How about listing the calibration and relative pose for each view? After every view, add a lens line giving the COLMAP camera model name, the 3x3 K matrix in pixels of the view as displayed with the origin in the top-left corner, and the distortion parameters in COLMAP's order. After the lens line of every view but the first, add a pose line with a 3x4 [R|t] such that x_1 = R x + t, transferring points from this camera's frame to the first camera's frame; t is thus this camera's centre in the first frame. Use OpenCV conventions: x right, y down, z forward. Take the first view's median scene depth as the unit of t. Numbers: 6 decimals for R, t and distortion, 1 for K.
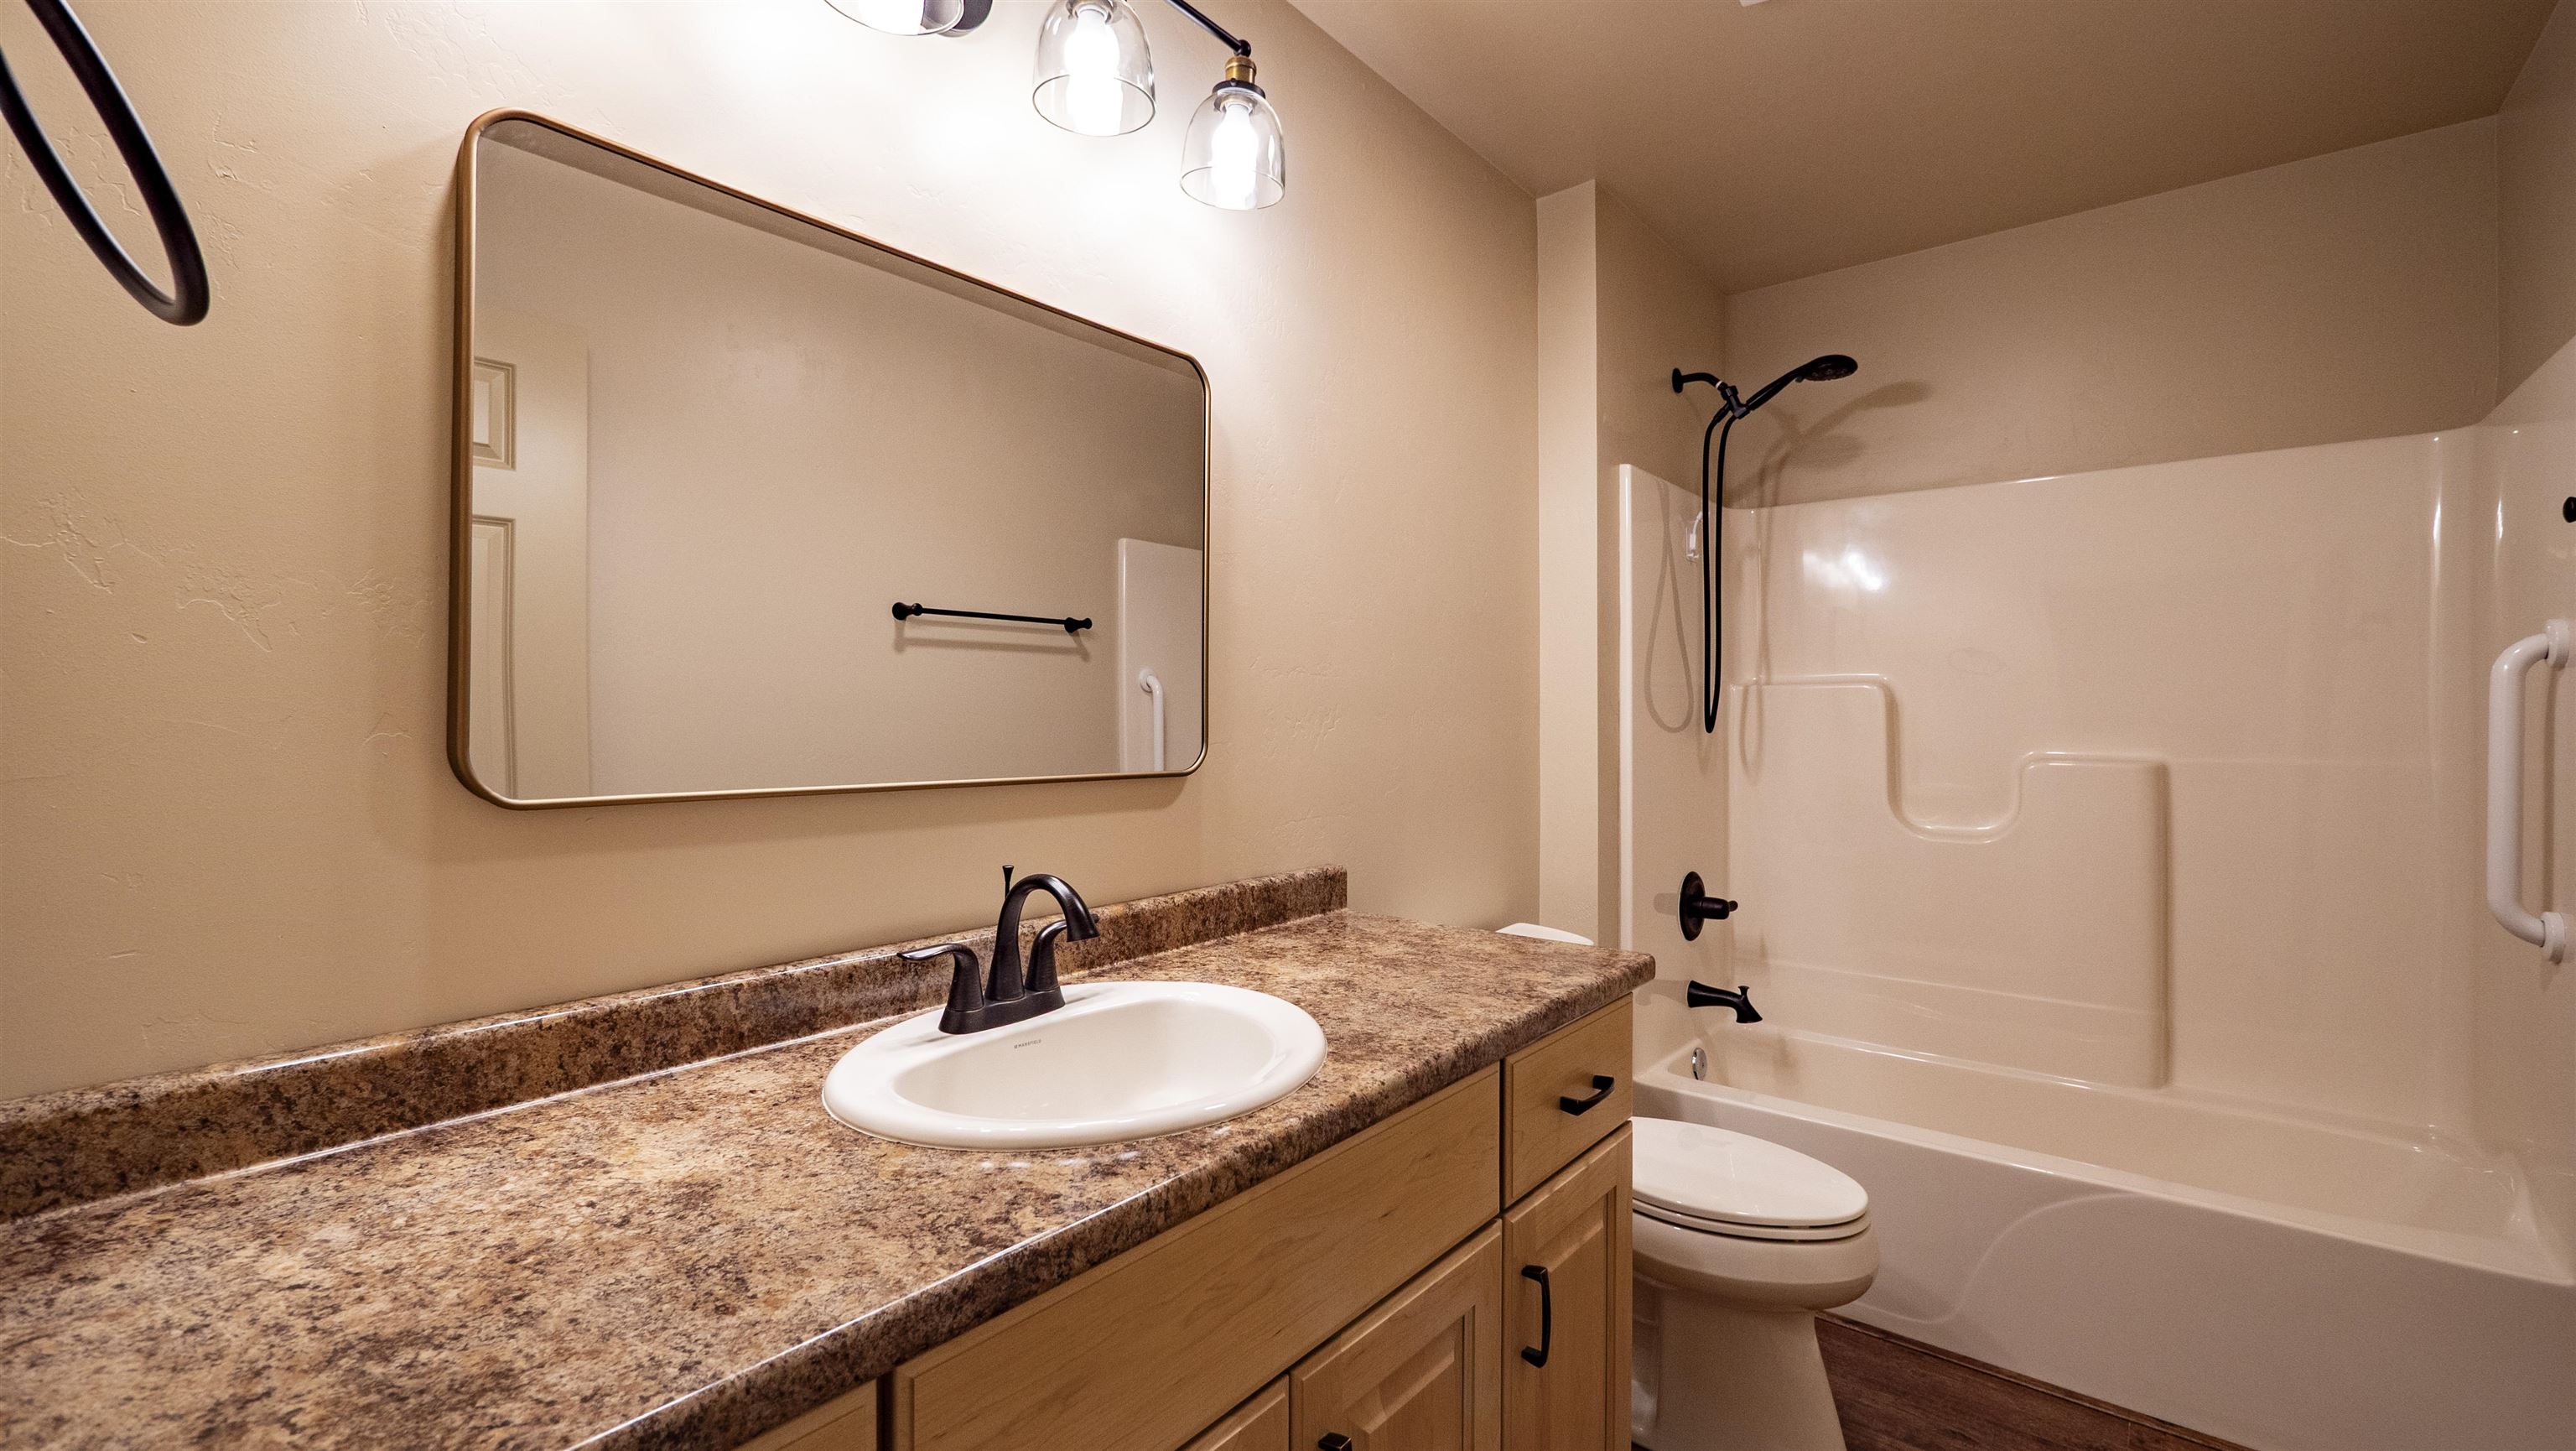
lens RADIAL K [[1098.0, 0, 1306.7], [0, 1098.0, 724.1], [0, 0, 1]] dist [0.000949, 0.000115]
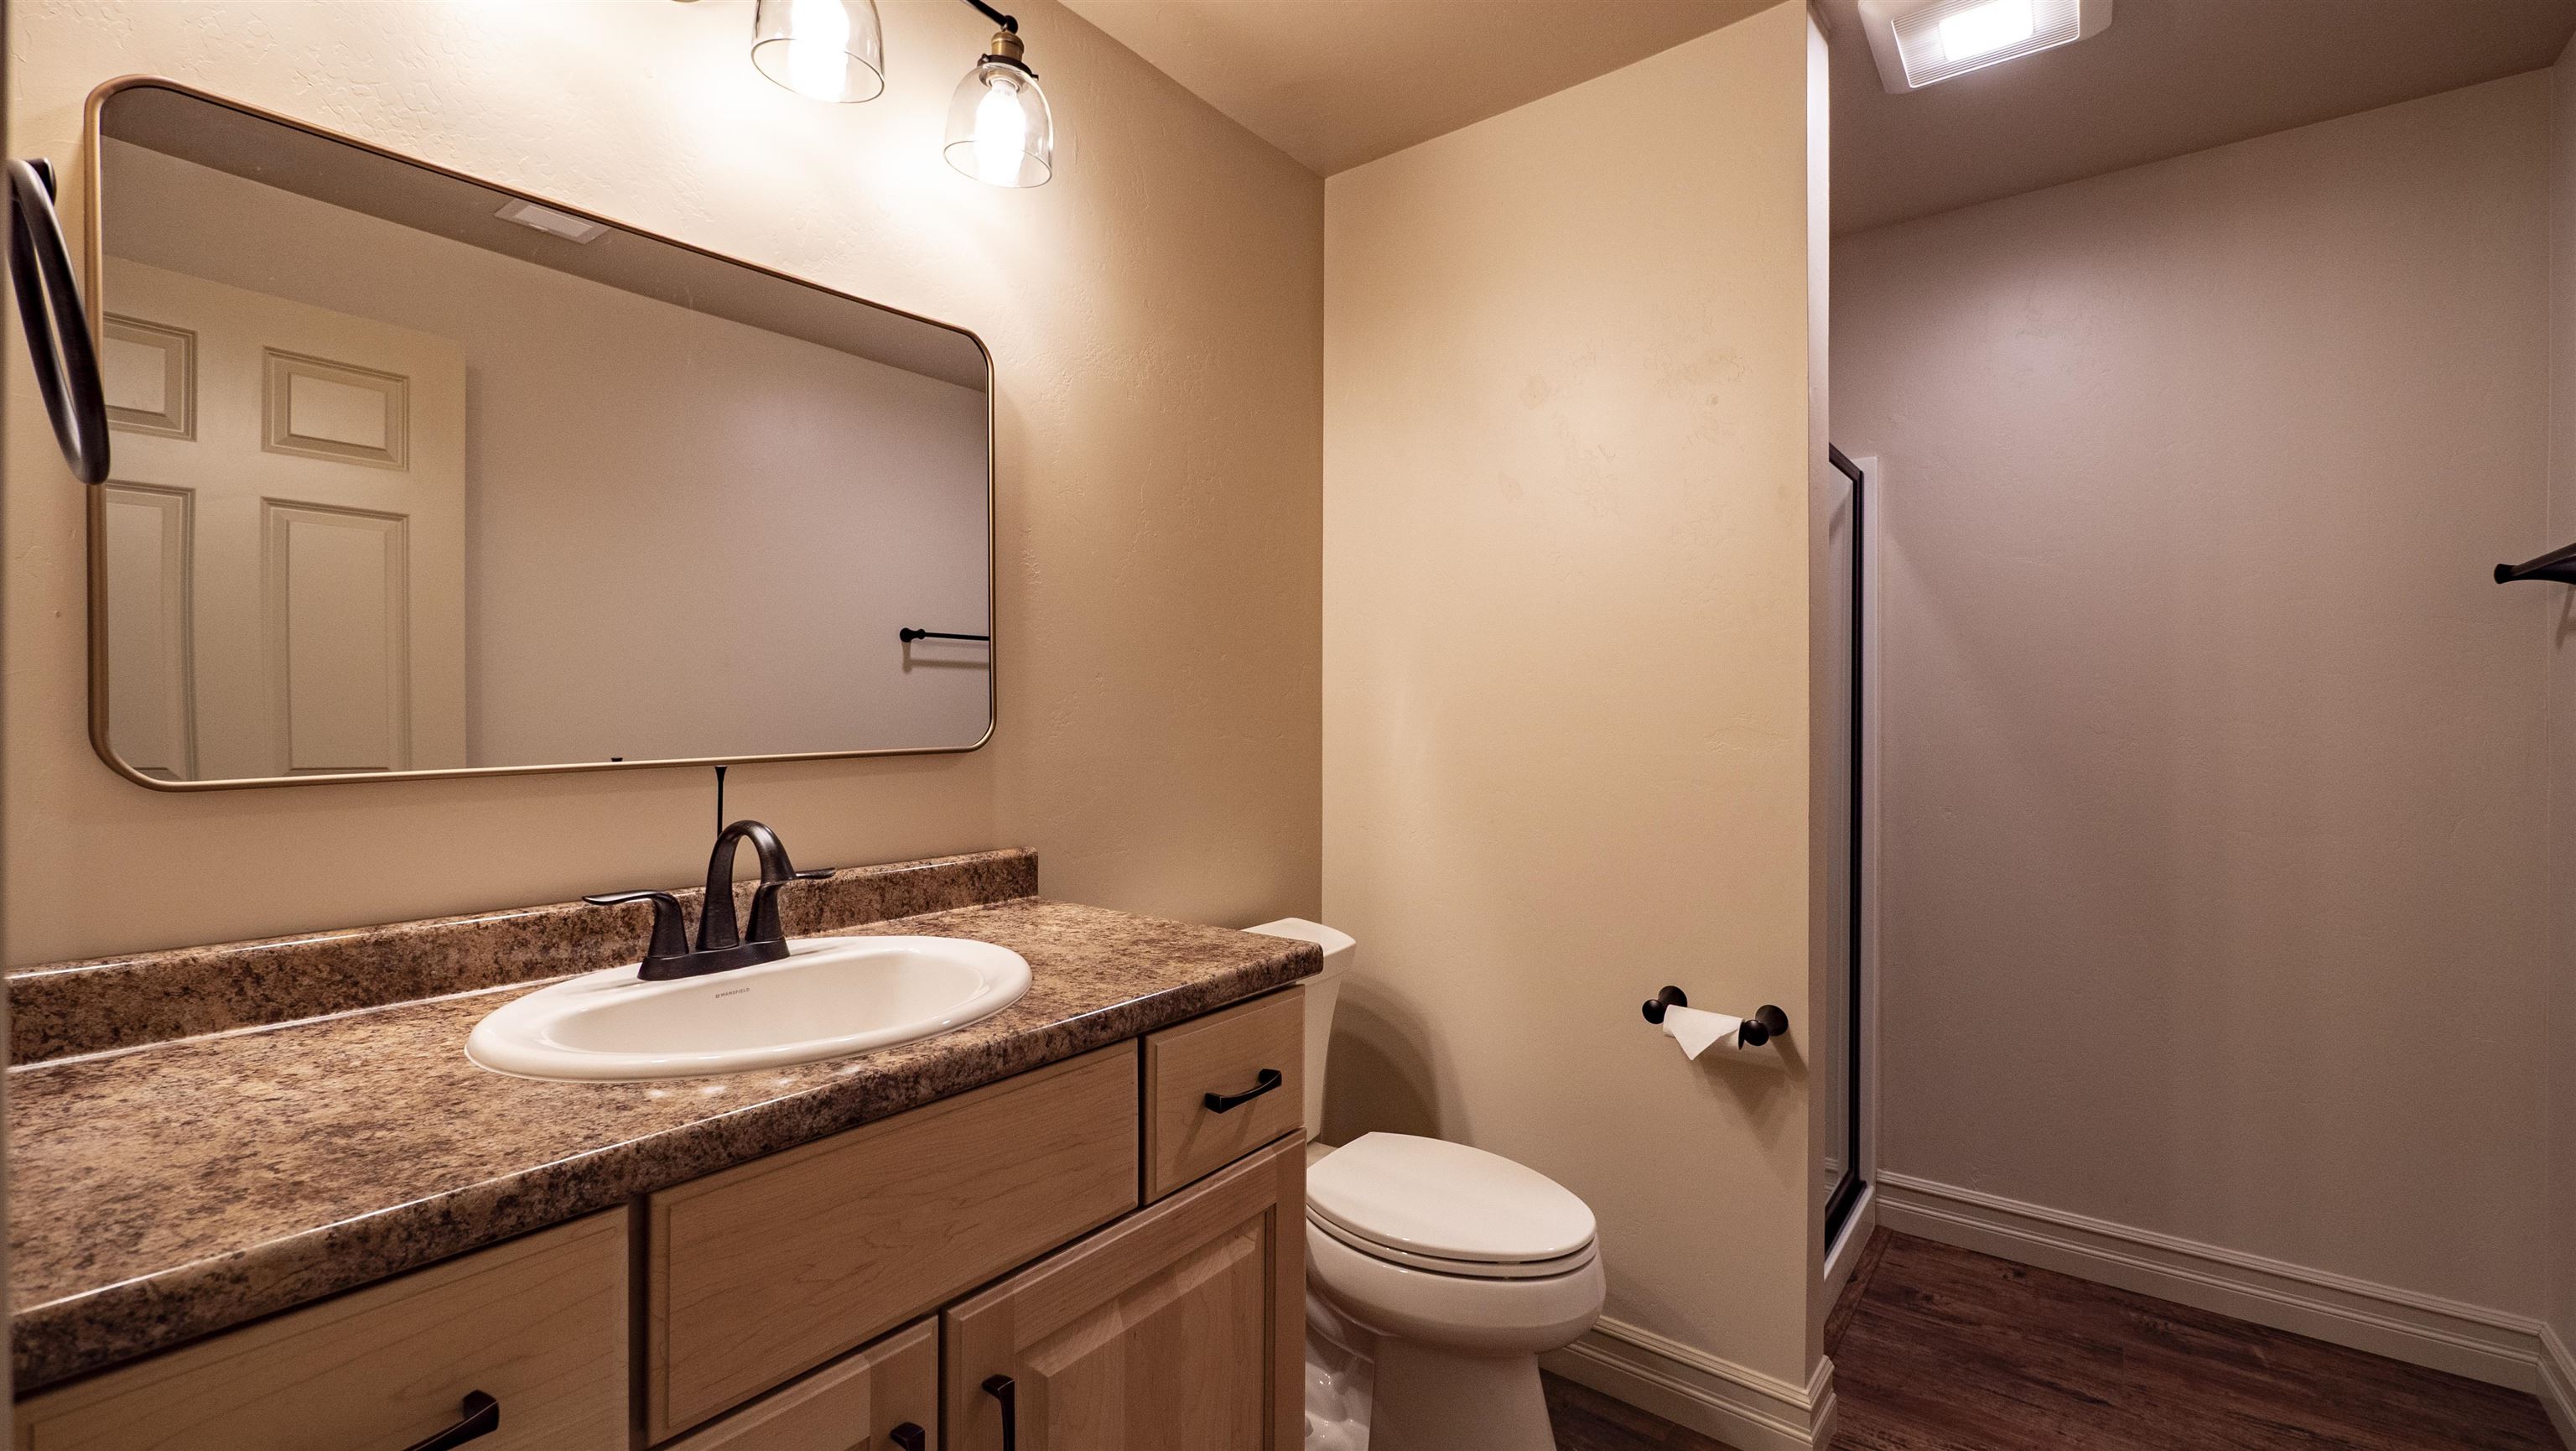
lens RADIAL K [[1098.0, 0, 1269.6], [0, 1098.0, 723.0], [0, 0, 1]] dist [0.000949, 0.000115]
pose [[0.999913, 0.007612, 0.010812, 0.144638], [-0.007620, 0.999971, 0.000655, 0.076906], [-0.010807, -0.000737, 0.999941, -0.195649]]
